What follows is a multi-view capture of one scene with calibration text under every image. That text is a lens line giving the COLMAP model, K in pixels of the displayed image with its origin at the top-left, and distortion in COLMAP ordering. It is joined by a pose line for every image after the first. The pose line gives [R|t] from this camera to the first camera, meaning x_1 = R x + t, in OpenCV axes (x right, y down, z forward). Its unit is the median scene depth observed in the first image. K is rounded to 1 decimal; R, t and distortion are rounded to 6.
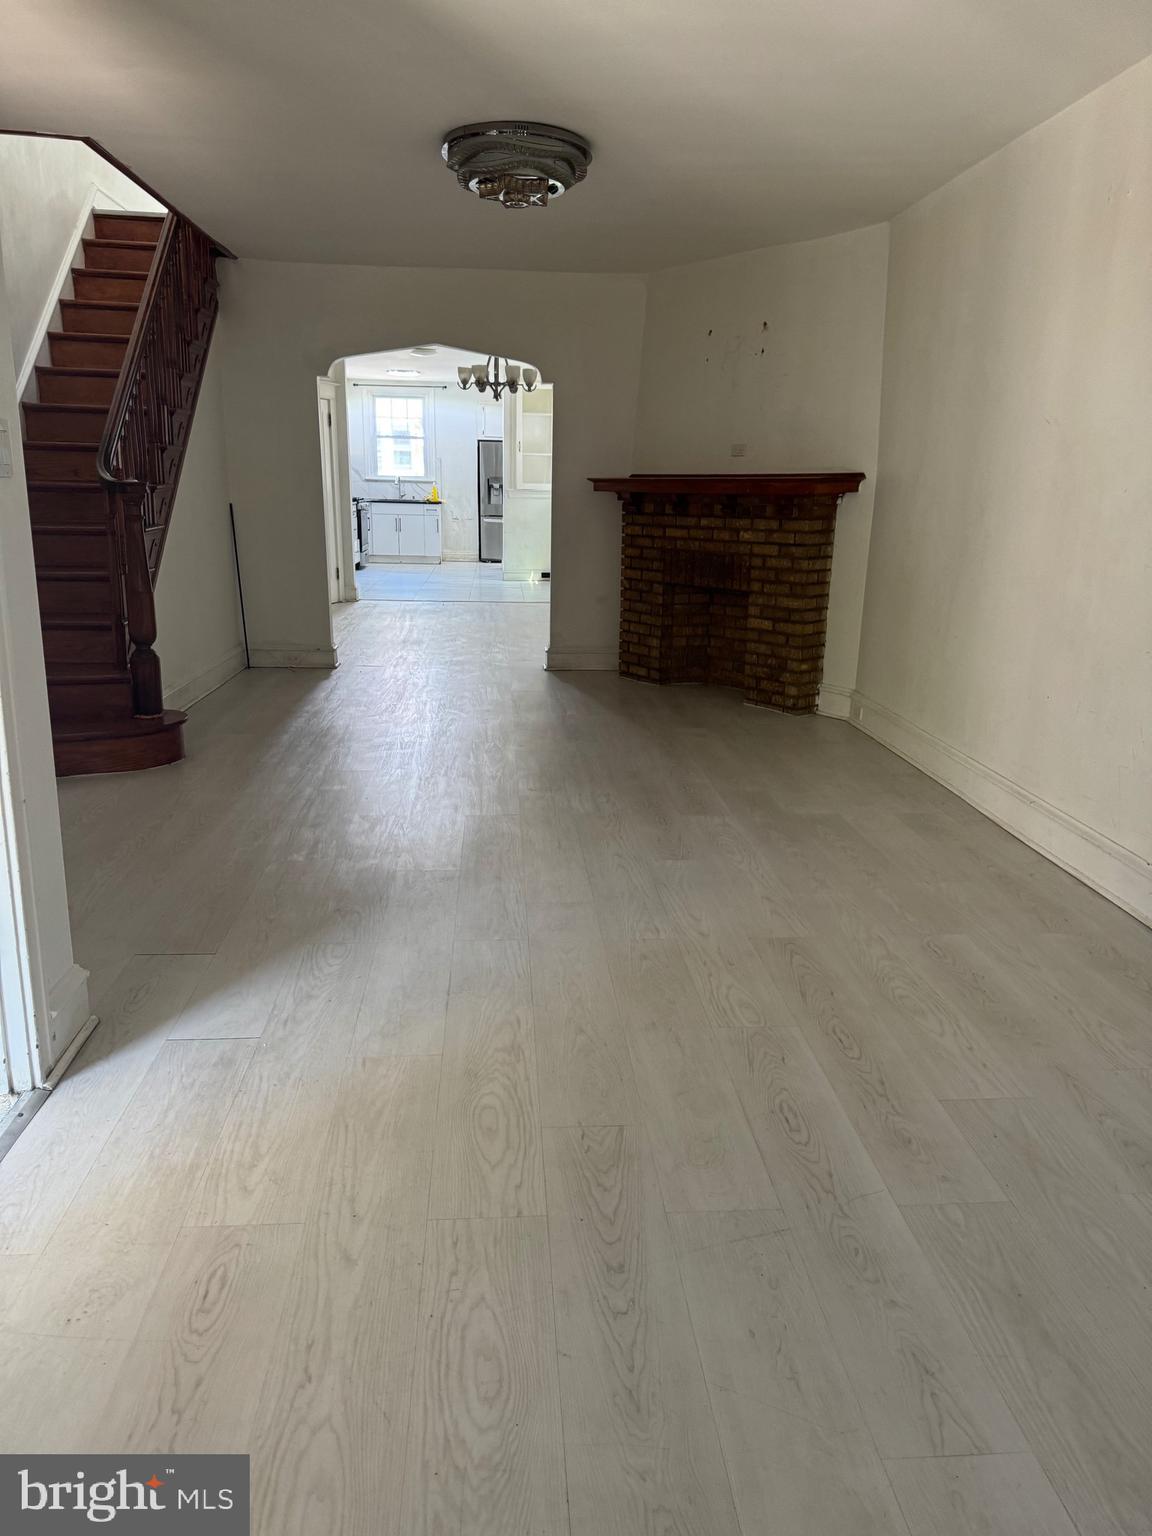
lens RADIAL K [[1048.1, 0, 576.0], [0, 1048.1, 768.0], [0, 0, 1]] dist [0.078571, -0.108617]
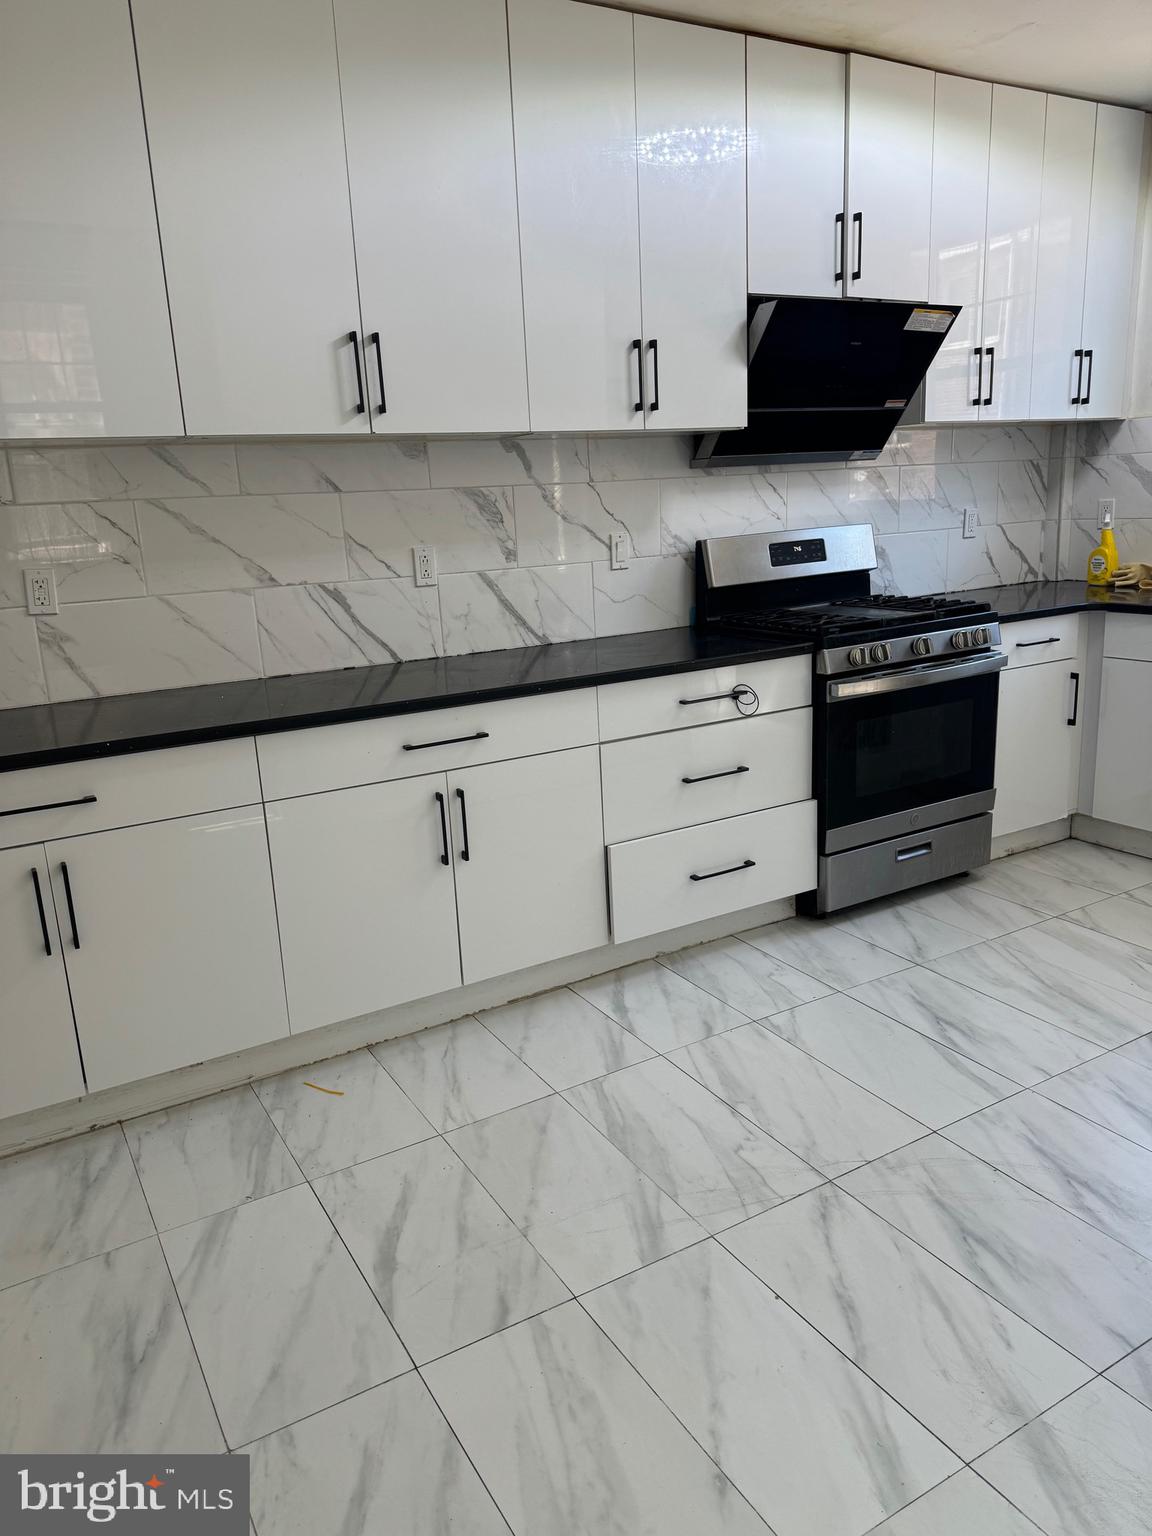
lens RADIAL K [[1048.6, 0, 576.0], [0, 1048.6, 768.0], [0, 0, 1]] dist [0.087541, -0.099844]
pose [[0.429317, 0.169404, -0.887124, -0.067876], [-0.177694, 0.978896, 0.100935, -0.554501], [0.885501, 0.114304, 0.450358, 1.994601]]
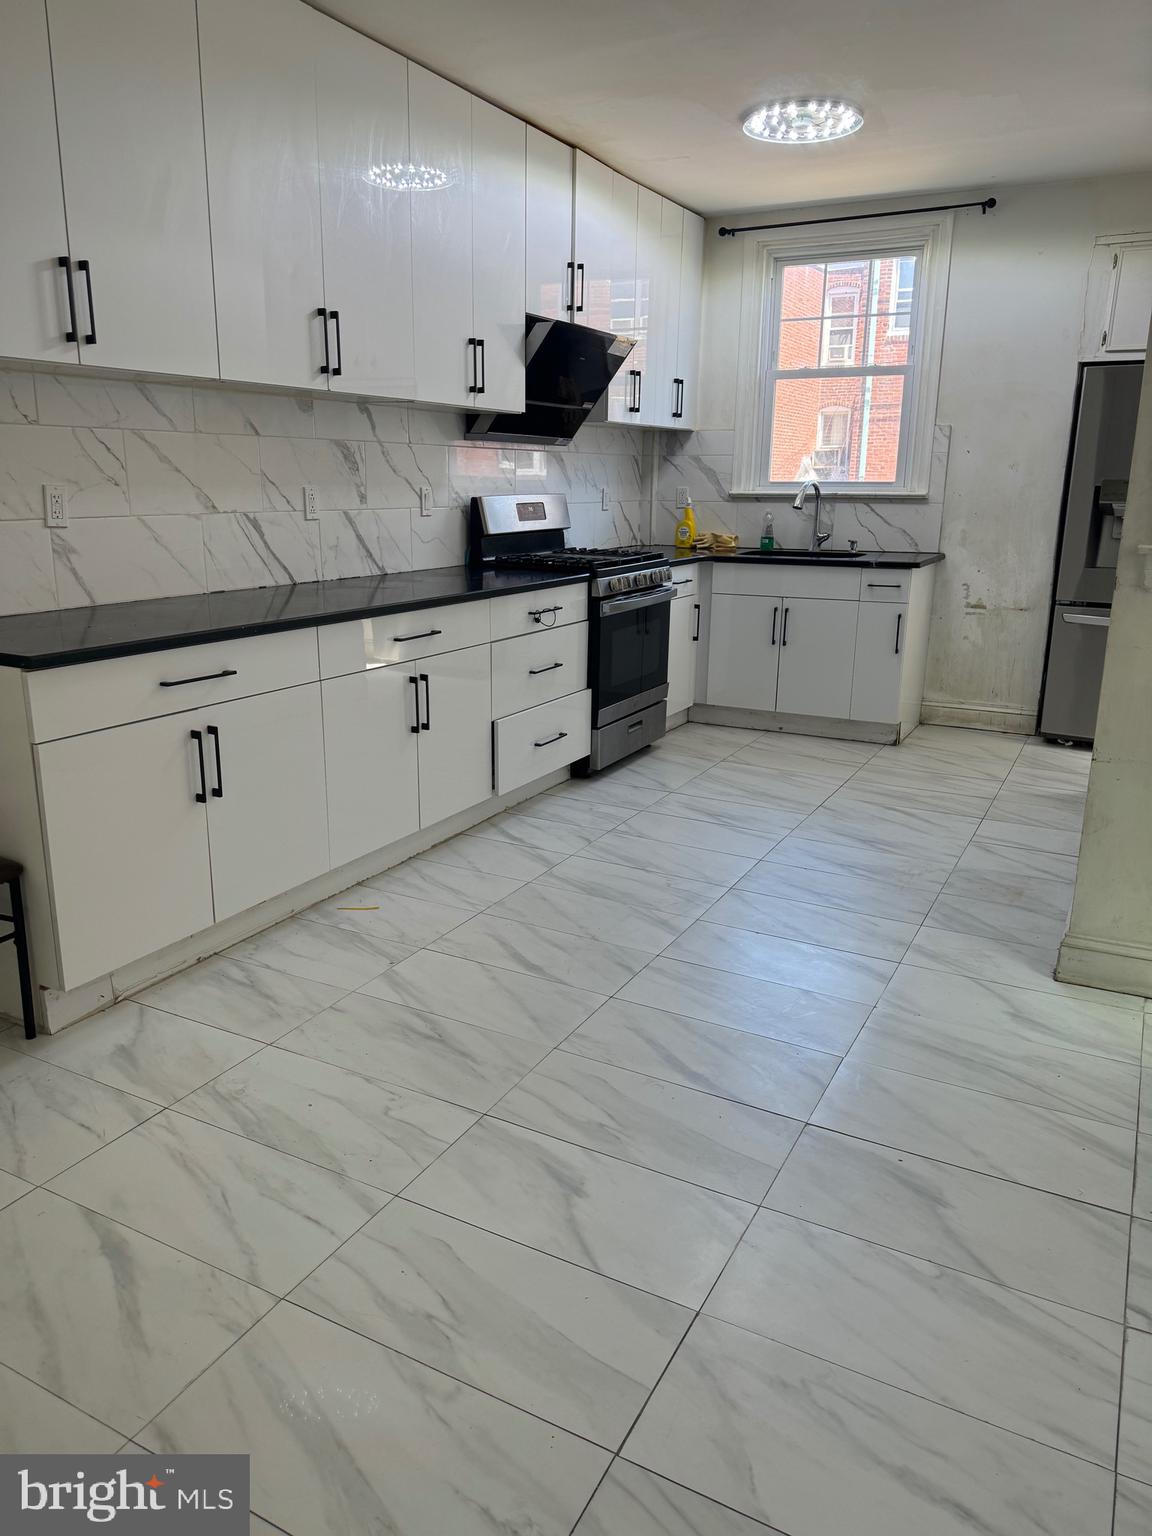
lens RADIAL K [[1048.1, 0, 576.0], [0, 1048.1, 768.0], [0, 0, 1]] dist [0.078571, -0.108617]
pose [[0.839650, 0.126098, -0.528287, -0.097101], [-0.131545, 0.990930, 0.027452, -0.471204], [0.526957, 0.046444, 0.848622, 1.718585]]
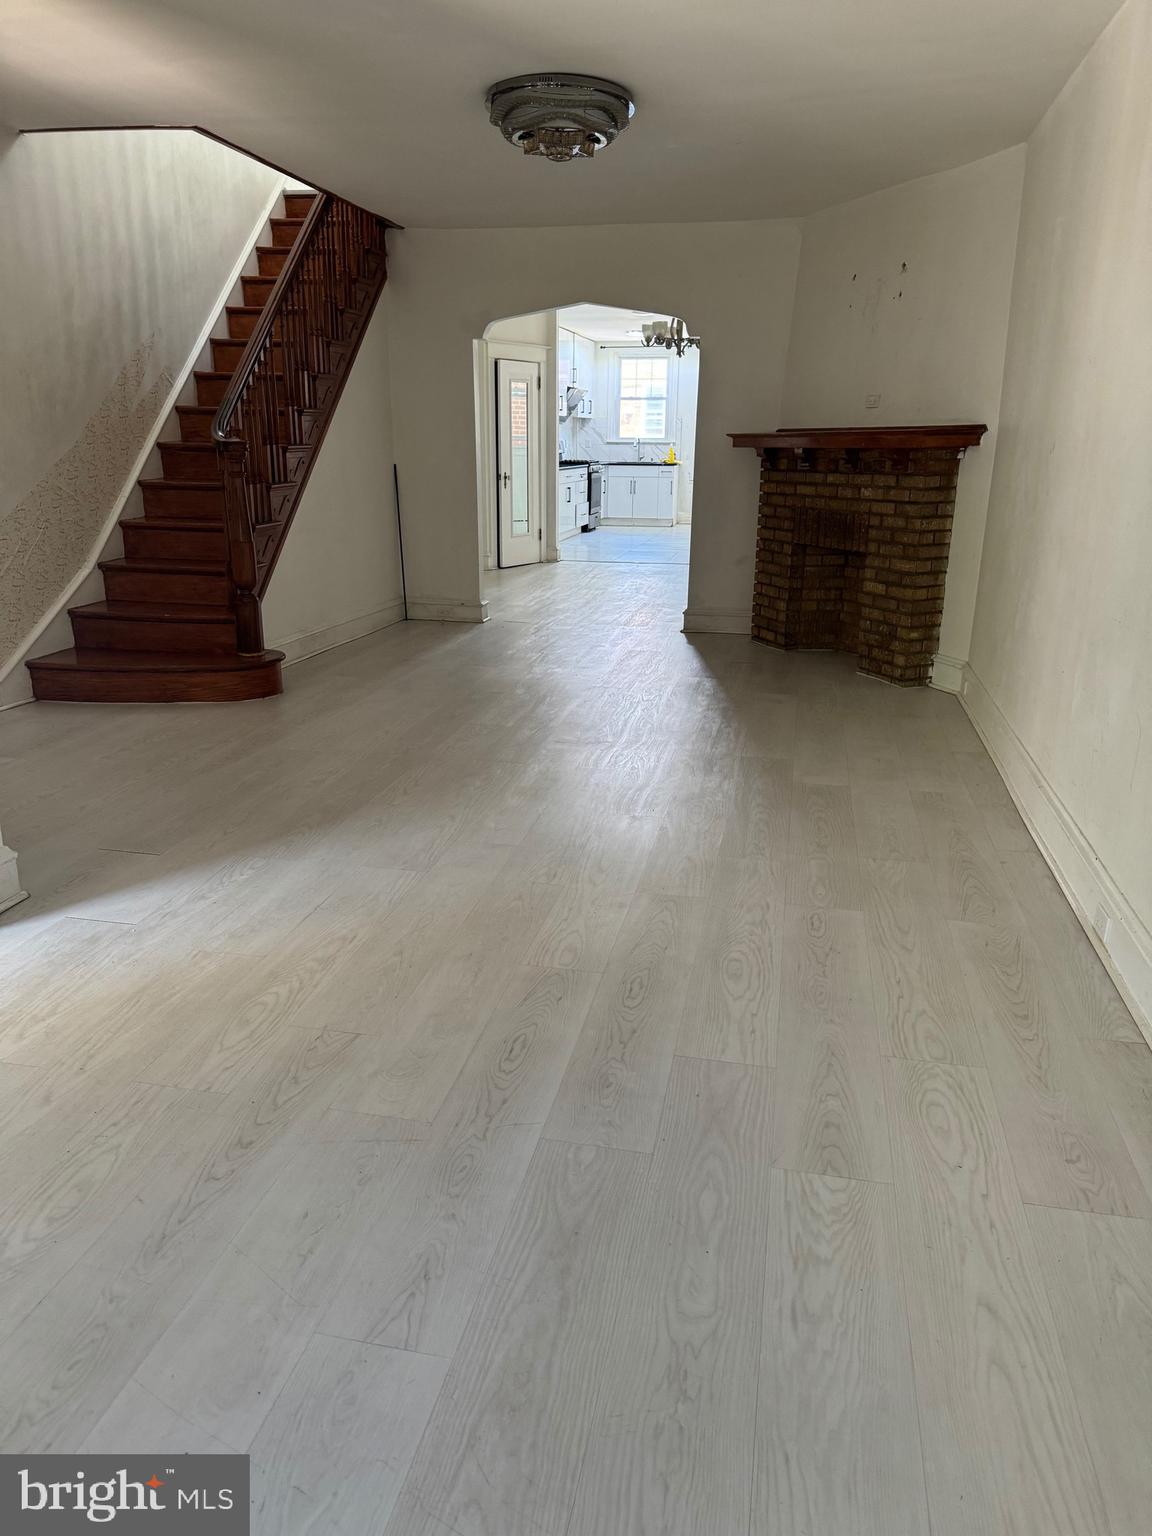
lens RADIAL K [[1062.4, 0, 576.0], [0, 1062.4, 768.0], [0, 0, 1]] dist [0.075156, -0.094870]
pose [[0.959519, 0.072393, -0.272181, 0.190933], [-0.064917, 0.997227, 0.036384, 0.005702], [0.274060, -0.017242, 0.961558, 0.008368]]
